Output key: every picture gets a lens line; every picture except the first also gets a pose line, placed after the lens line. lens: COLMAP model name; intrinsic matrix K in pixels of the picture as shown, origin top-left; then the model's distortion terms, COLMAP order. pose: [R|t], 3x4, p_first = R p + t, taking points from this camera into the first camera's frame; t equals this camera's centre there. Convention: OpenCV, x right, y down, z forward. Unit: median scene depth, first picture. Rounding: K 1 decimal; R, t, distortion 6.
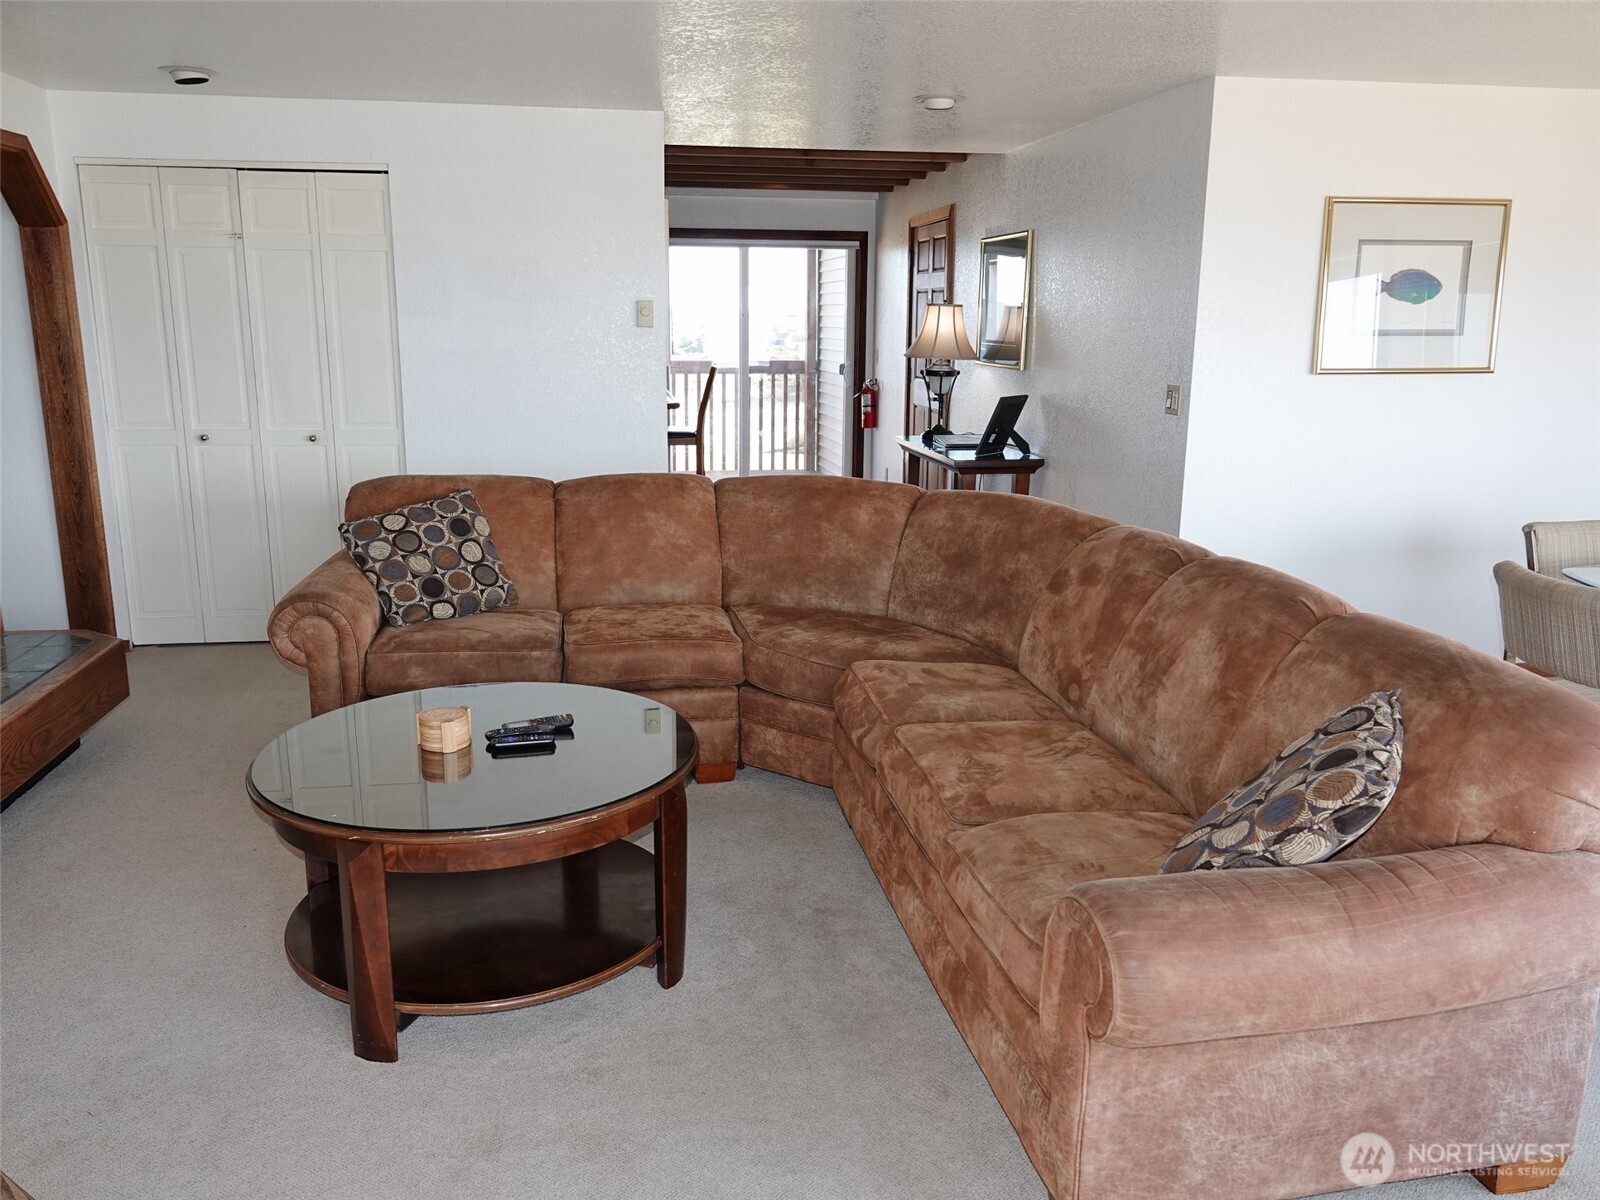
lens RADIAL K [[1255.6, 0, 800.0], [0, 1255.6, 600.0], [0, 0, 1]] dist [0.008237, -0.005820]
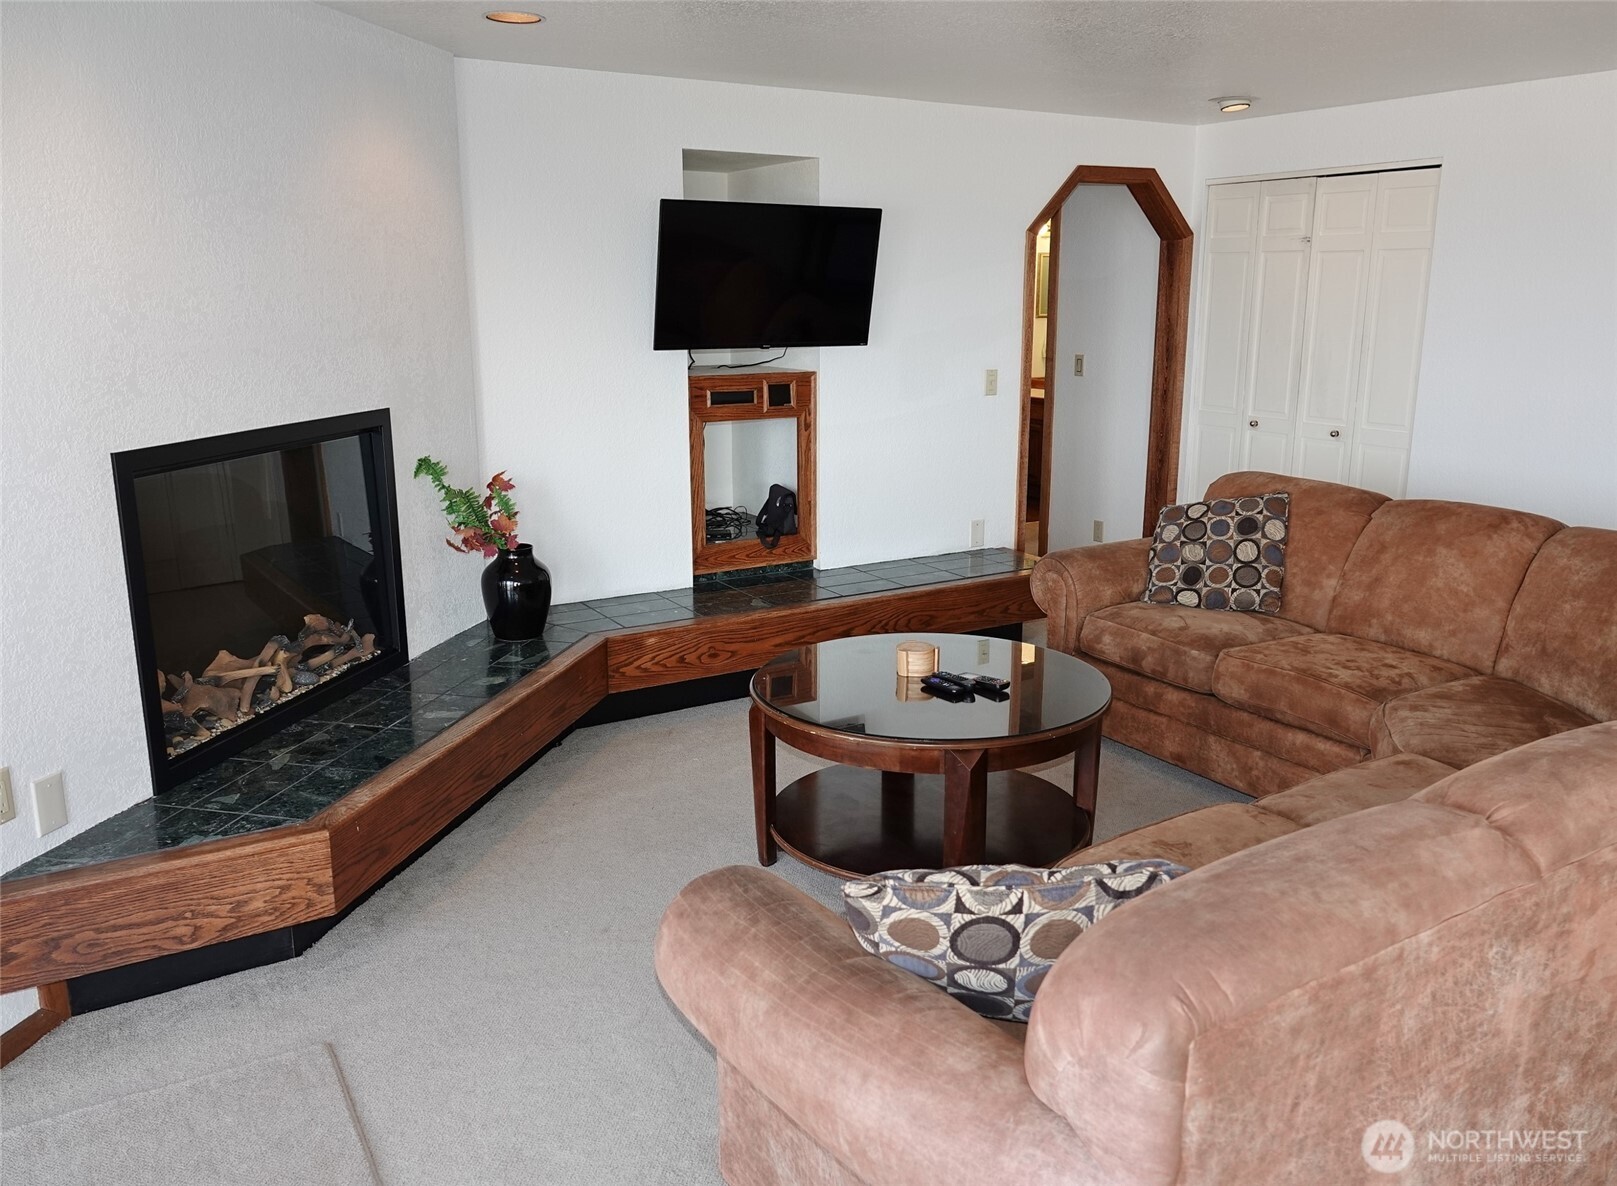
lens RADIAL K [[1291.5, 0, 808.5], [0, 1291.5, 593.0], [0, 0, 1]] dist [-0.000914, -0.003743]
pose [[0.385645, 0.204884, -0.899612, 0.532861], [-0.203183, 0.969955, 0.133804, -0.071666], [0.899997, 0.131185, 0.415687, 0.246291]]
